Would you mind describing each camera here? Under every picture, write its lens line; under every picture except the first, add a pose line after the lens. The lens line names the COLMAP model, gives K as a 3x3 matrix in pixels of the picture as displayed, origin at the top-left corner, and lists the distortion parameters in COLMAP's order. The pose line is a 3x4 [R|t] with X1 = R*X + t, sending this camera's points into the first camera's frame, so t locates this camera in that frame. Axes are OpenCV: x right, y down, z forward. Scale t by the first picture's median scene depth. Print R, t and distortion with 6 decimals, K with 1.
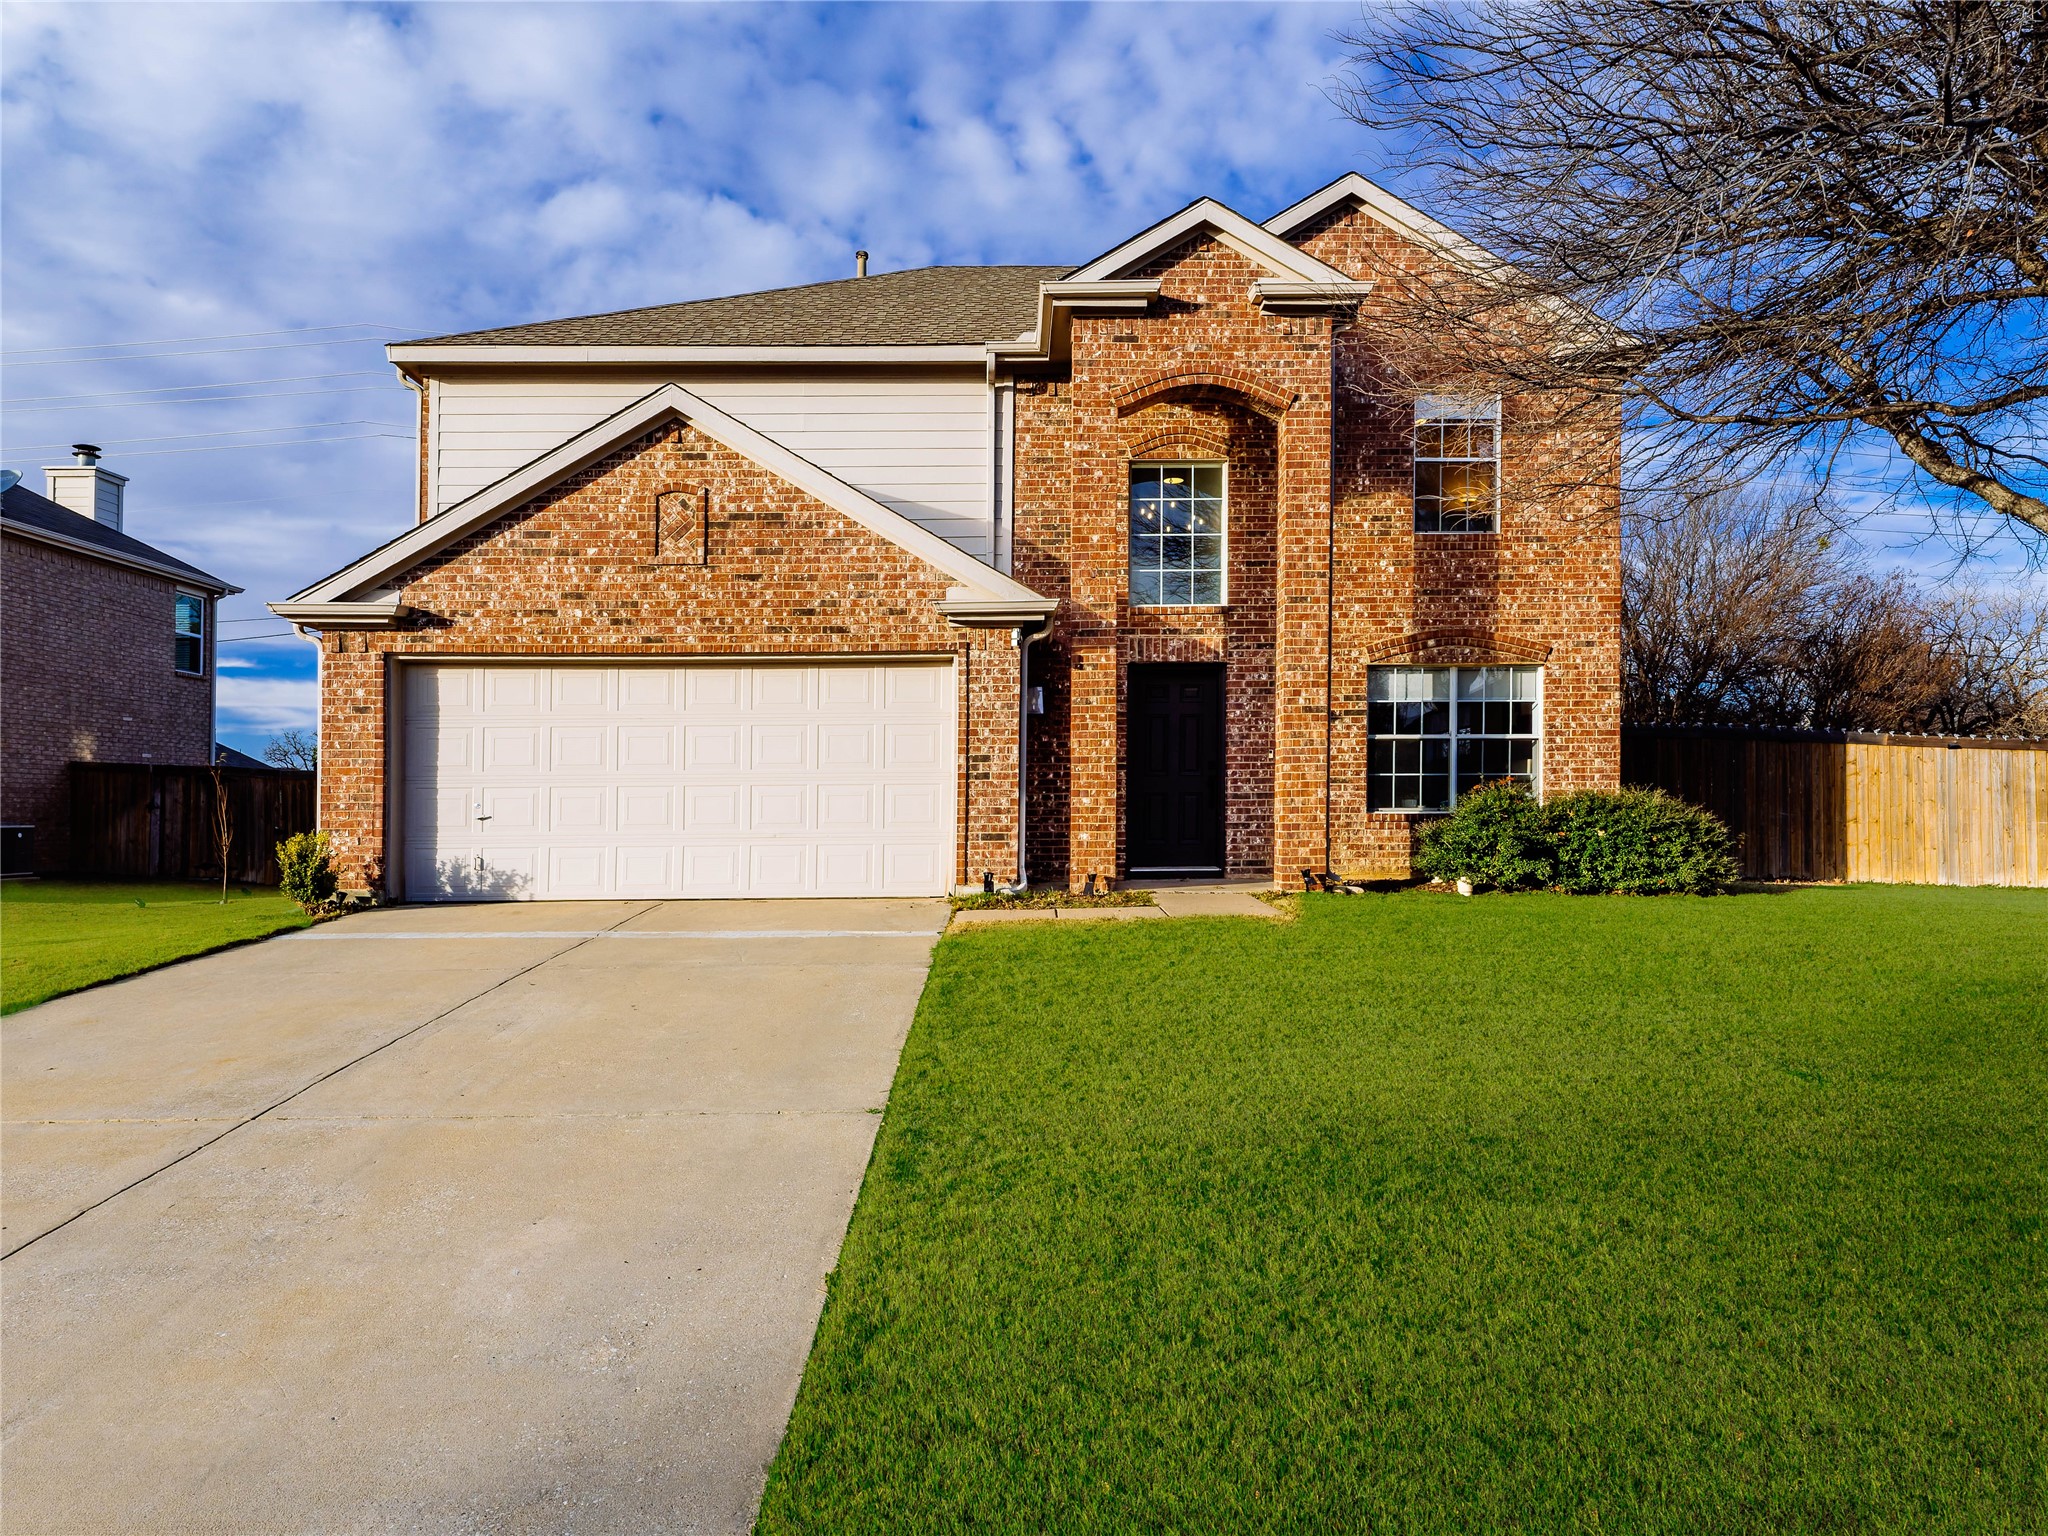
lens RADIAL K [[1333.0, 0, 1024.0], [0, 1333.0, 807.8], [0, 0, 1]] dist [-0.012187, -0.004146]
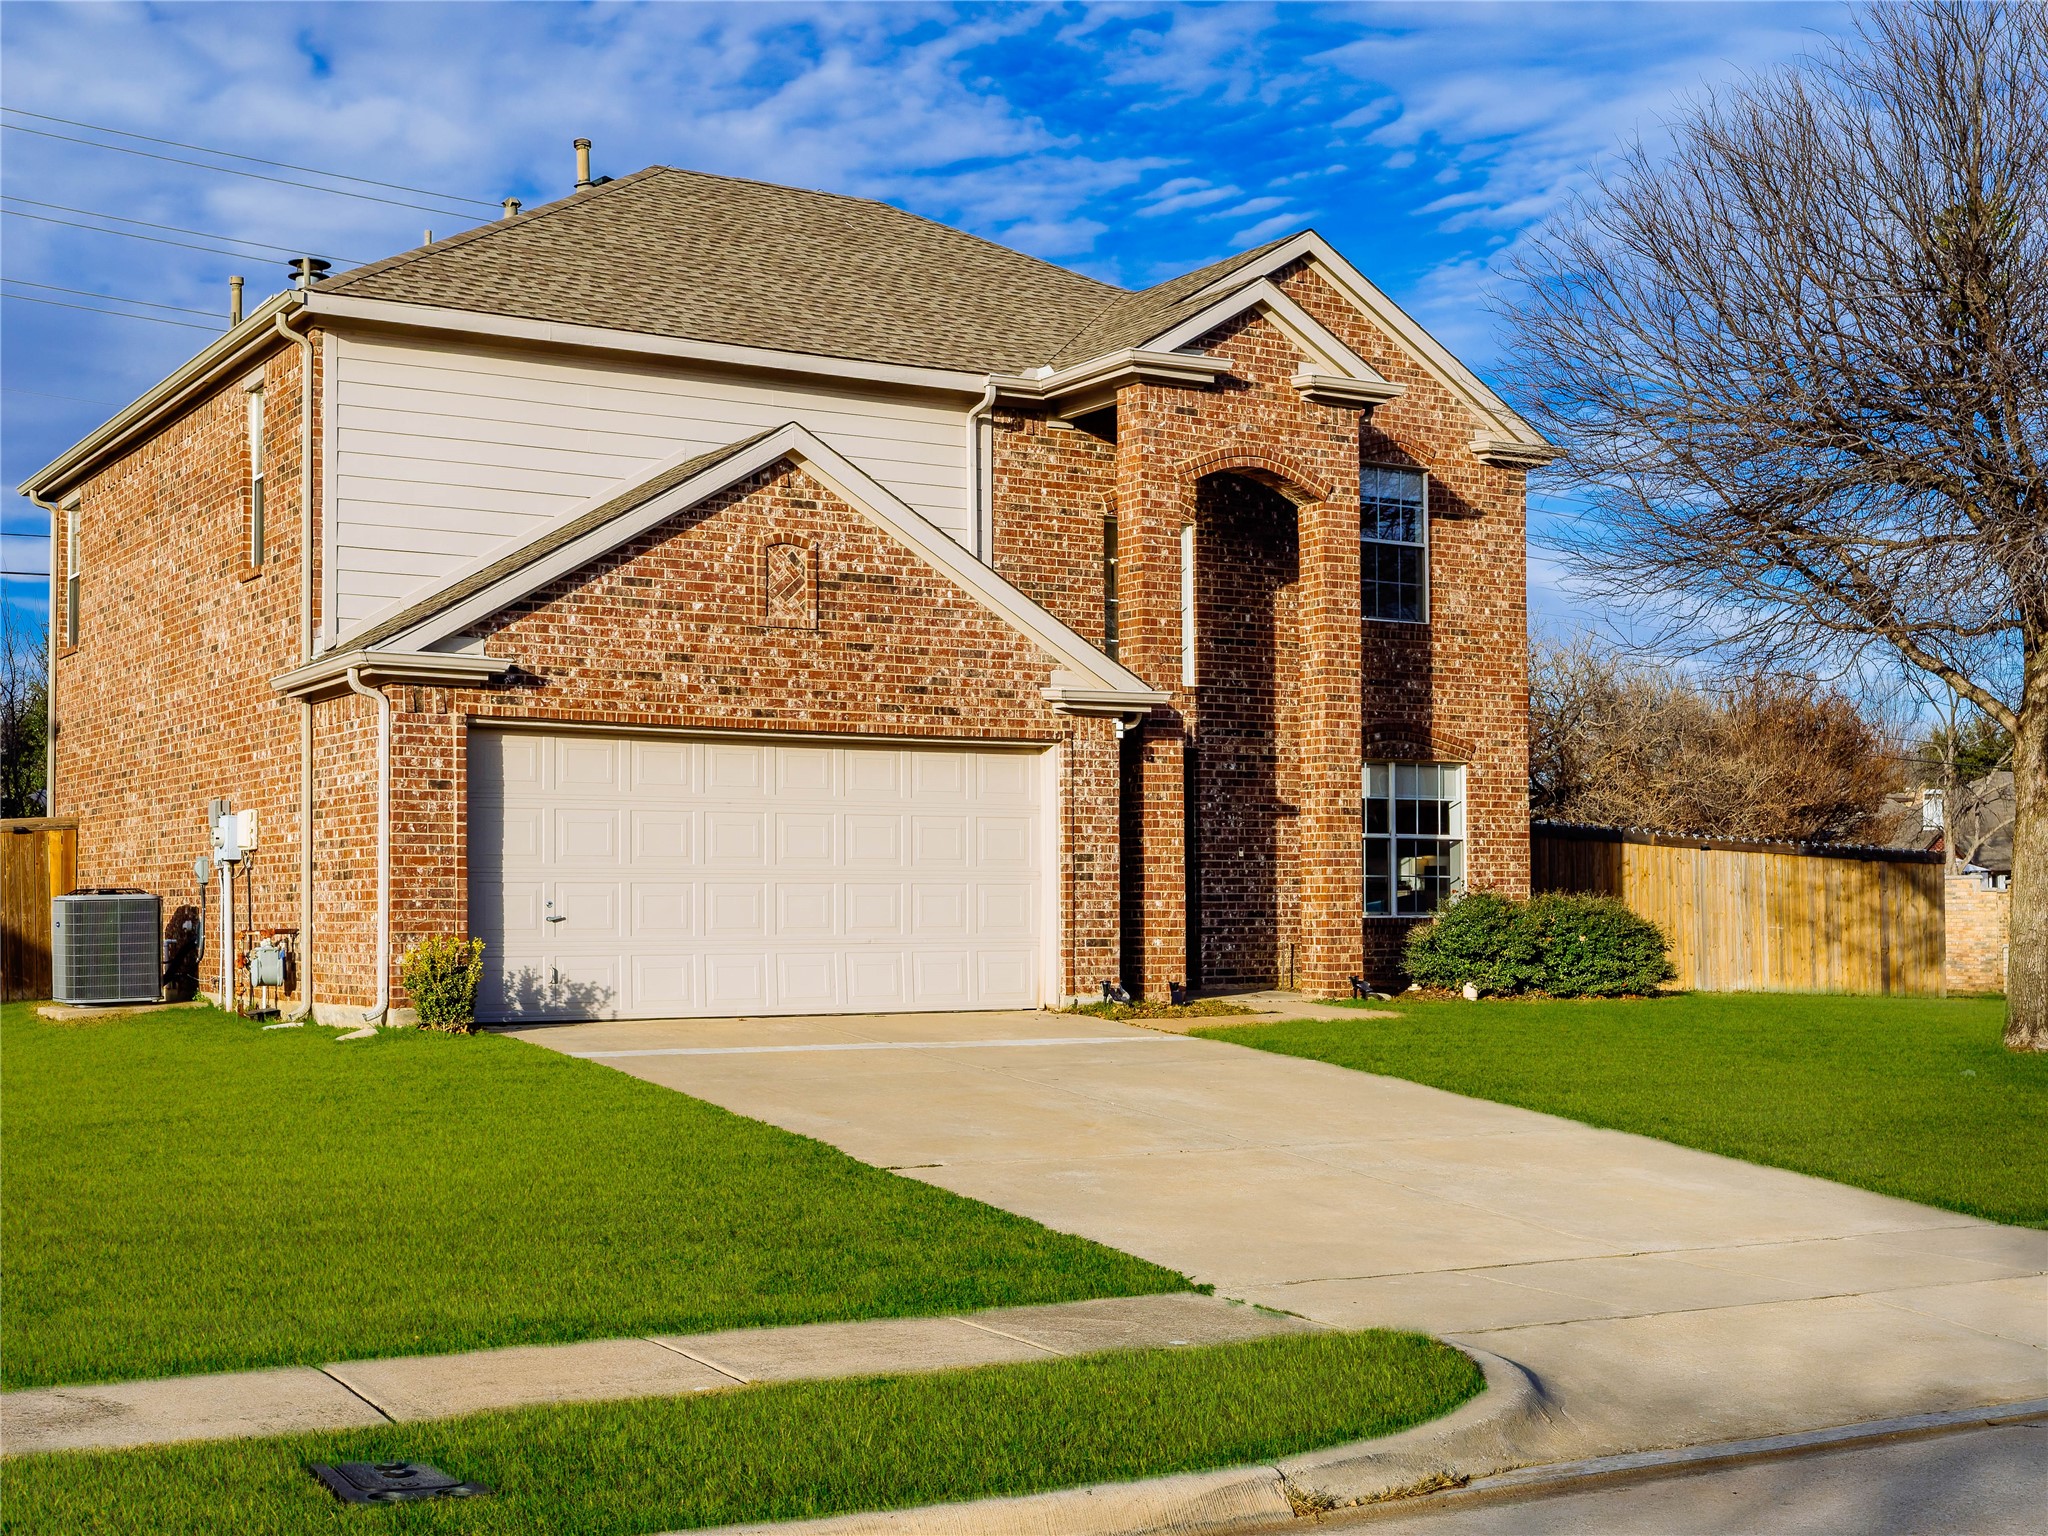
lens RADIAL K [[2644.8, 0, 1024.0], [0, 2644.8, 768.0], [0, 0, 1]] dist [-0.084236, 0.055971]
pose [[0.857989, 0.033743, 0.512559, -0.994734], [-0.010359, 0.998774, -0.048411, -0.009771], [-0.513564, 0.036226, 0.857286, -0.543016]]
